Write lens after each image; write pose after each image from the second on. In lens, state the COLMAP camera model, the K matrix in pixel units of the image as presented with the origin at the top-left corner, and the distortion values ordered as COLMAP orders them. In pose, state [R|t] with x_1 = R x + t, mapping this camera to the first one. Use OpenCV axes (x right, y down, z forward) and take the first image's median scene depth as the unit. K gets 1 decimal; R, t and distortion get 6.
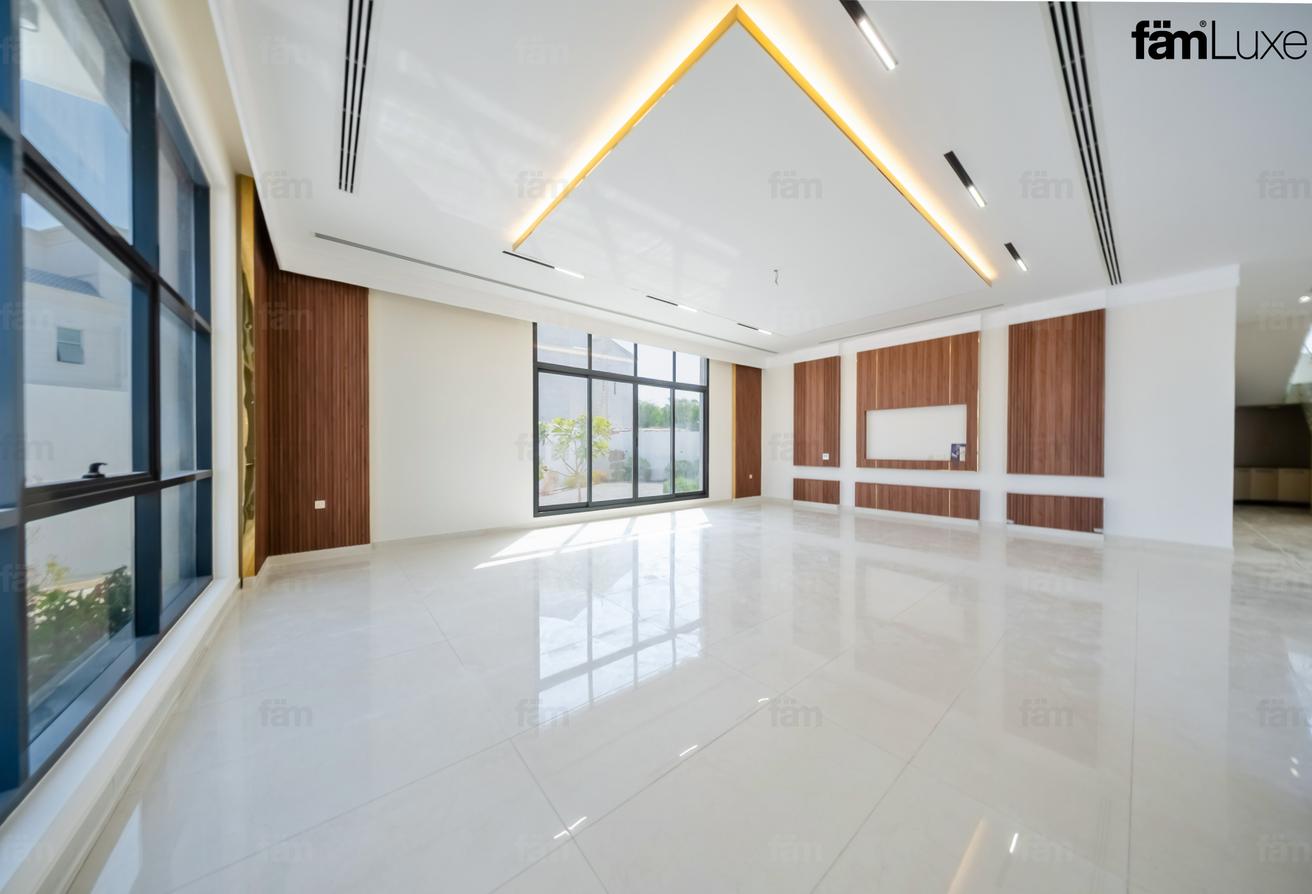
lens RADIAL K [[399.6, 0, 656.0], [0, 399.6, 447.0], [0, 0, 1]] dist [0.000260, -0.000030]
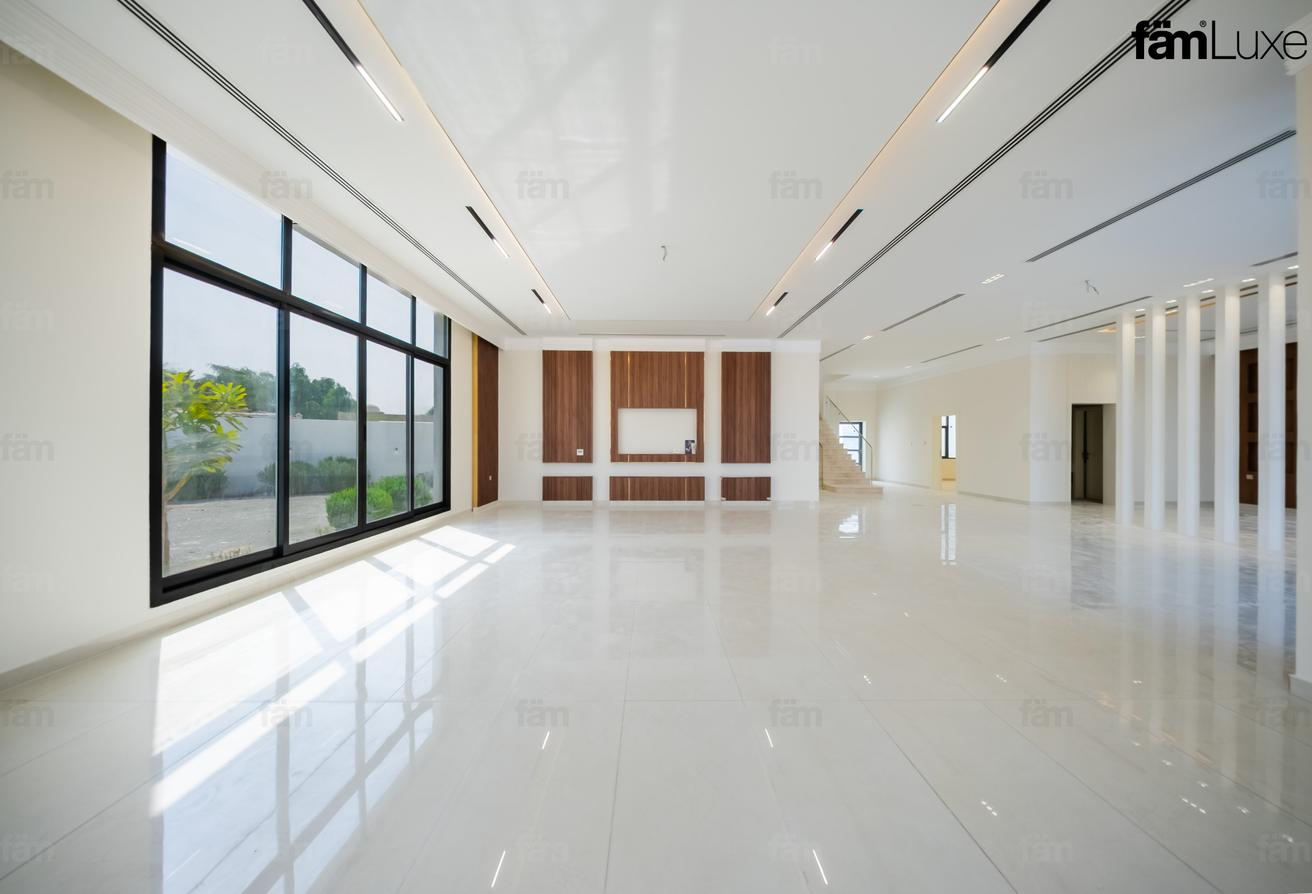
lens RADIAL K [[404.6, 0, 656.7], [0, 404.6, 442.1], [0, 0, 1]] dist [0.000362, -0.000042]
pose [[0.627155, 0.002646, 0.778890, -0.248503], [-0.004500, 0.999990, 0.000227, -0.002078], [-0.778882, -0.003648, 0.627160, 0.263499]]
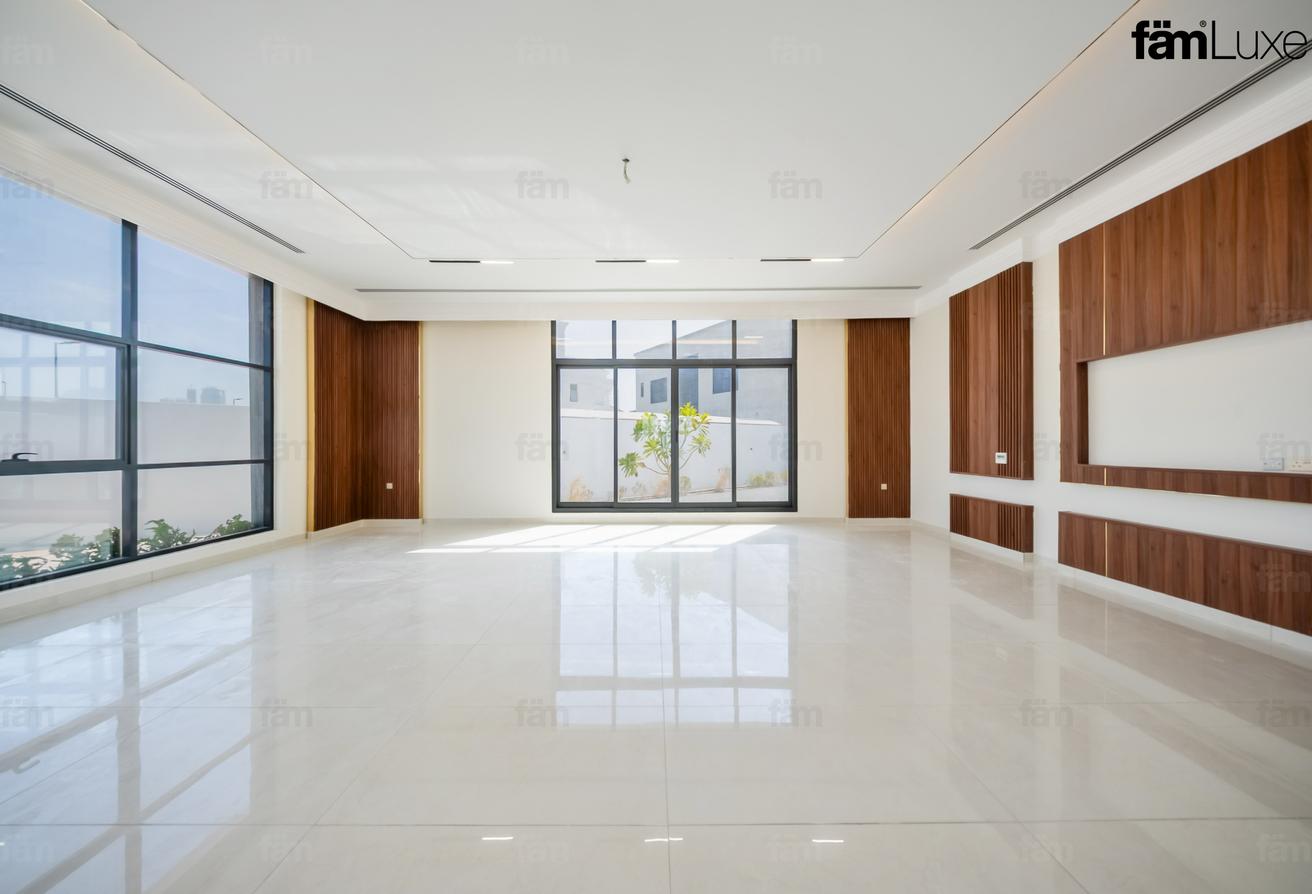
lens RADIAL K [[387.1, 0, 655.4], [0, 387.1, 441.3], [0, 0, 1]] dist [-0.000483, -0.000089]
pose [[0.772973, -0.009111, -0.634374, 0.438772], [0.004852, 0.999953, -0.008449, 0.004158], [0.634421, 0.003453, 0.772980, 0.343305]]
